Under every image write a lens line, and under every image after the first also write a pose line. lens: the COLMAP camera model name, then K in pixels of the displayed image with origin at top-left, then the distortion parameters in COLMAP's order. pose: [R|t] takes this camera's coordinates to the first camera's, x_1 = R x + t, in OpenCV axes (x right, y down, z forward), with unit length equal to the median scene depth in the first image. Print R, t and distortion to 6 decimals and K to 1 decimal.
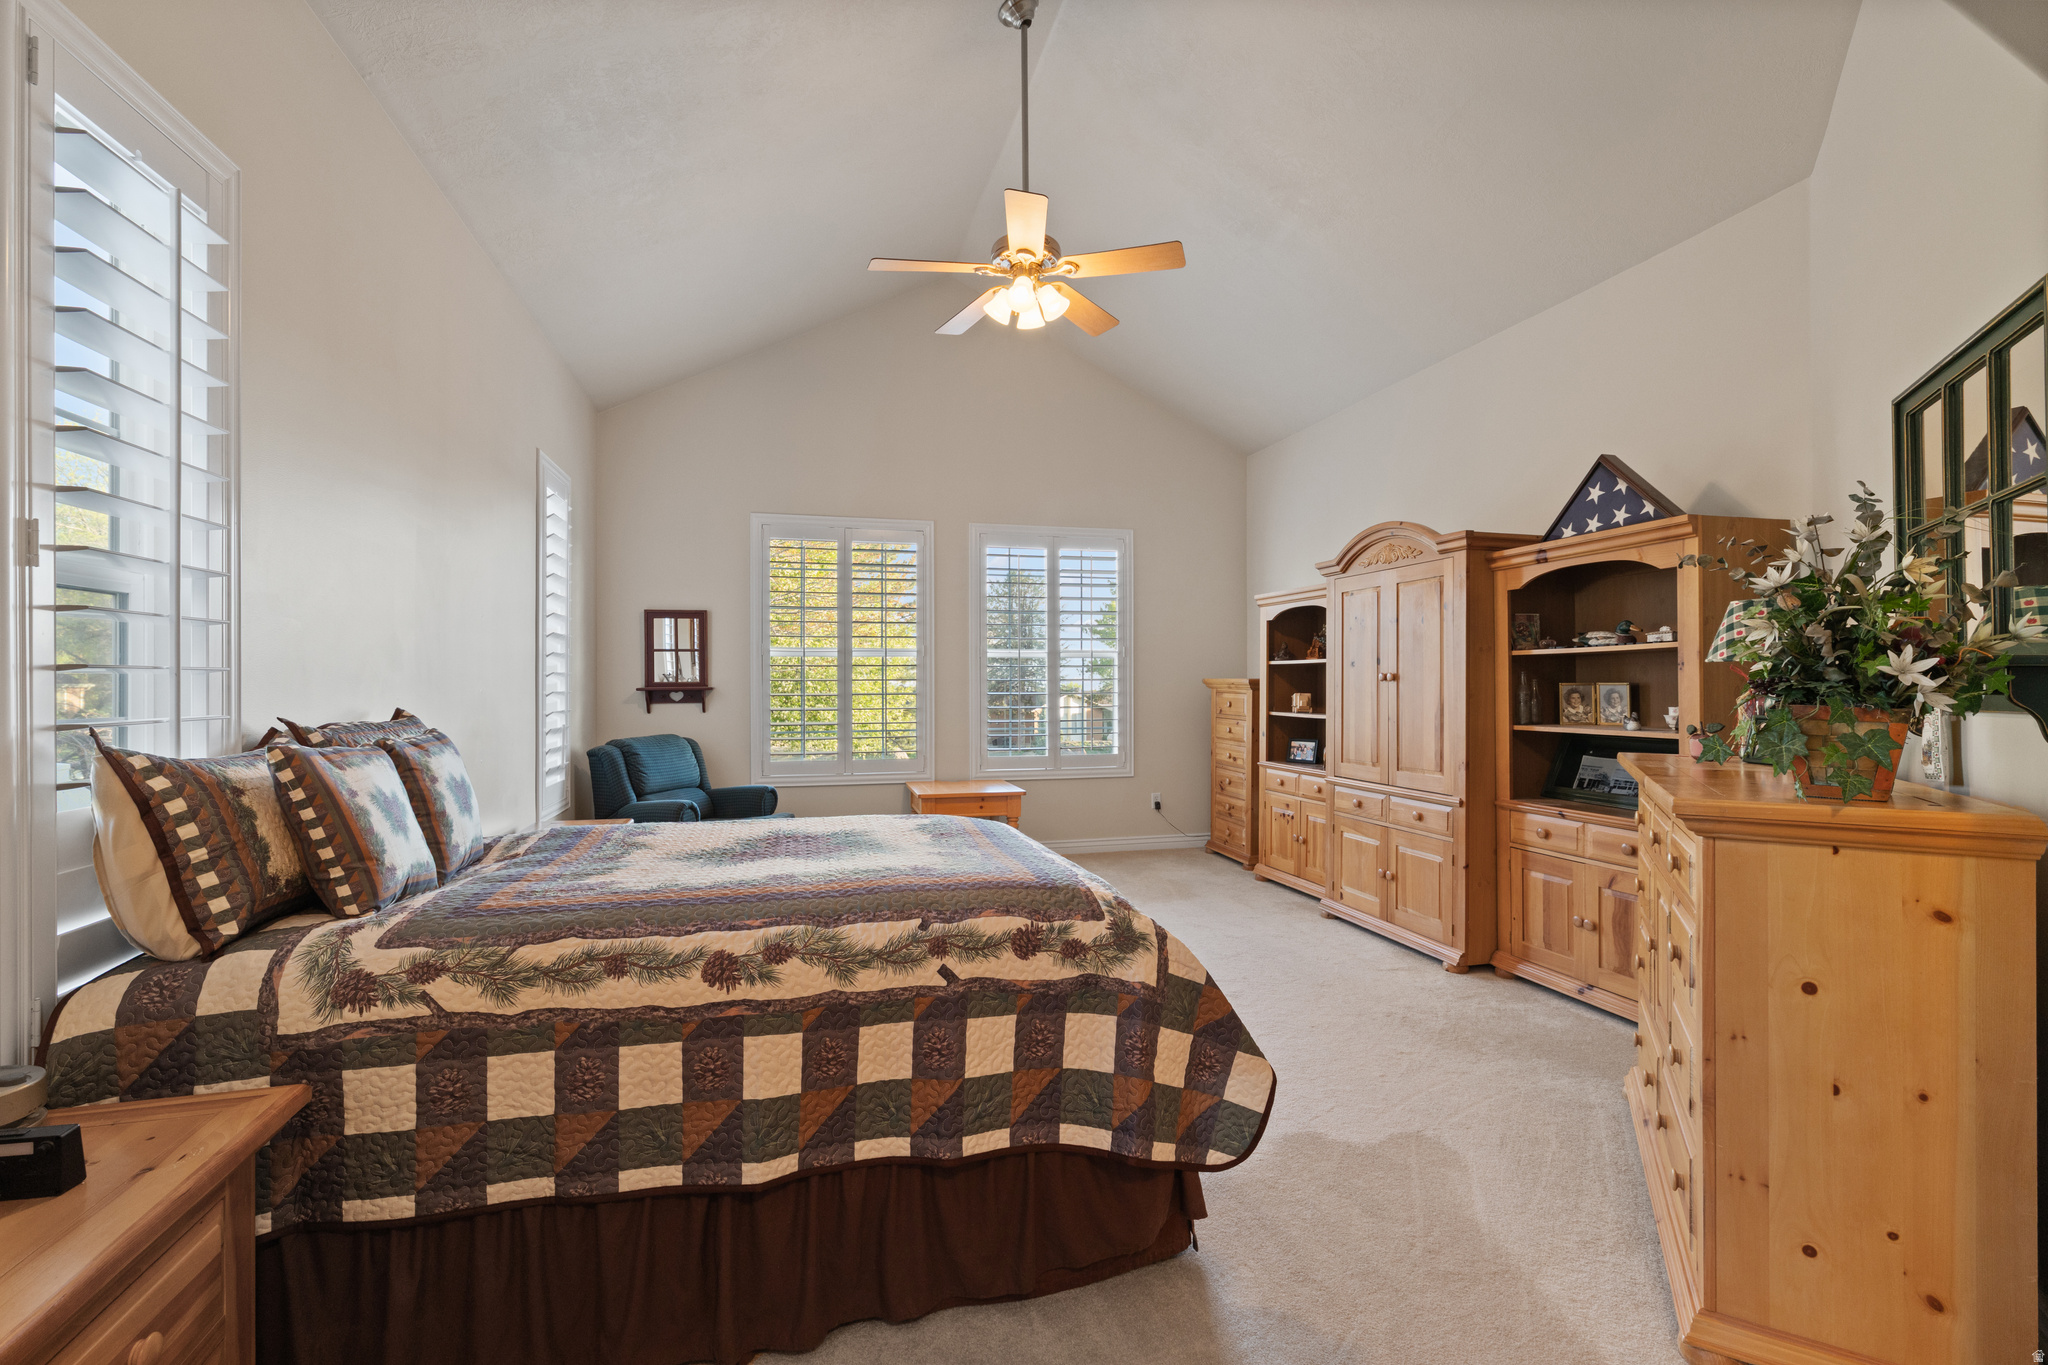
lens RADIAL K [[907.0, 0, 1024.5], [0, 907.0, 693.0], [0, 0, 1]] dist [0.000614, -0.000084]
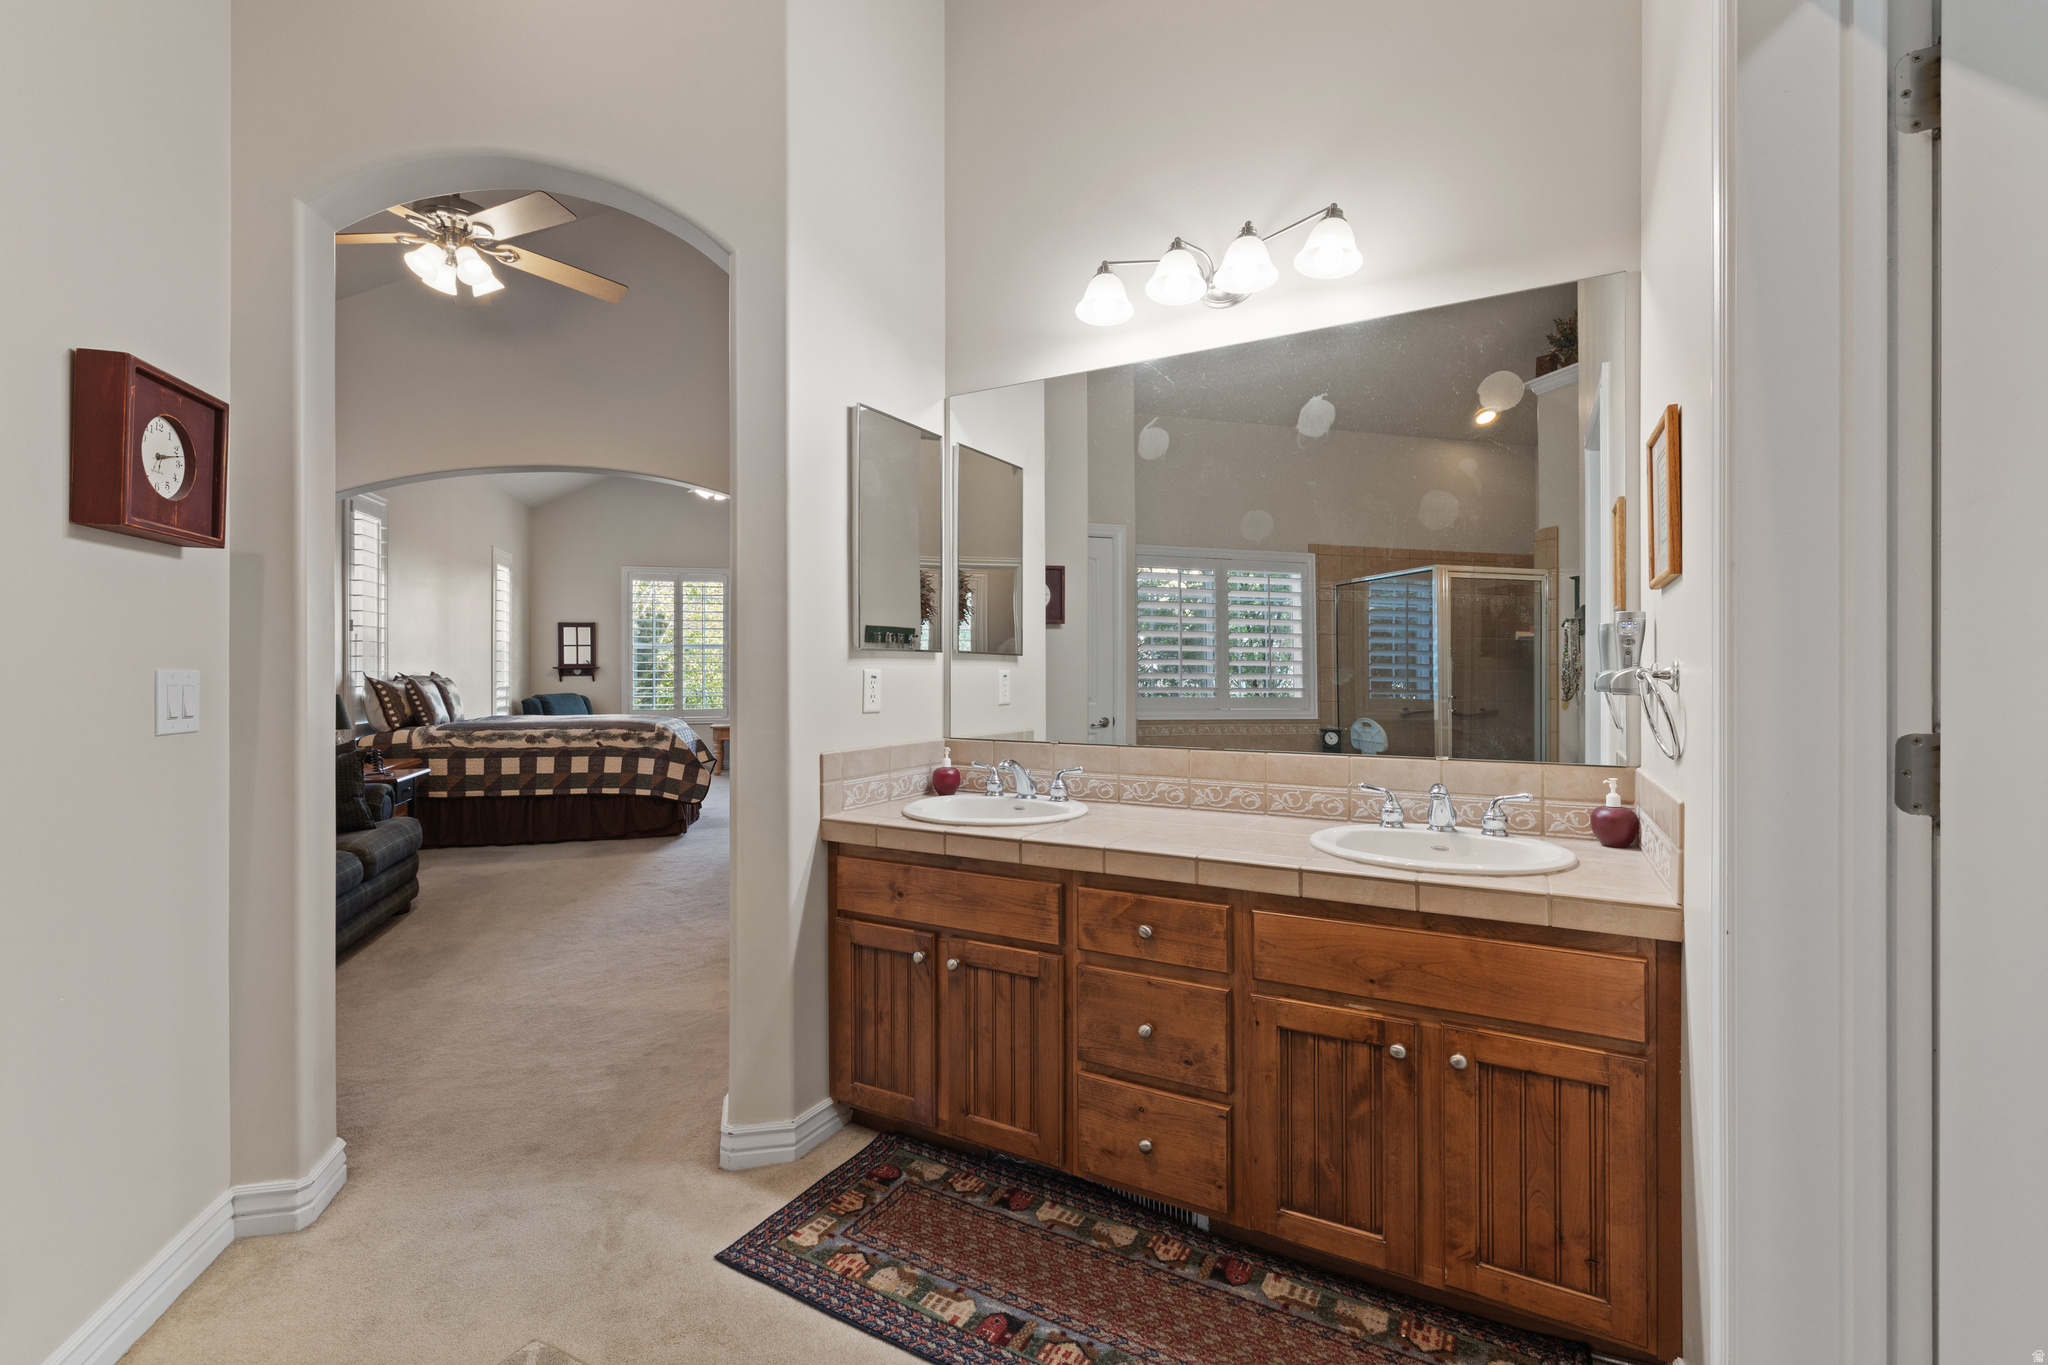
lens RADIAL K [[884.8, 0, 1024.0], [0, 884.8, 682.5], [0, 0, 1]] dist [0.001064, 0.000151]
pose [[0.999667, -0.002084, 0.025703, 1.523304], [0.001974, 0.999989, 0.004270, 0.064028], [-0.025712, -0.004218, 0.999660, -2.553093]]
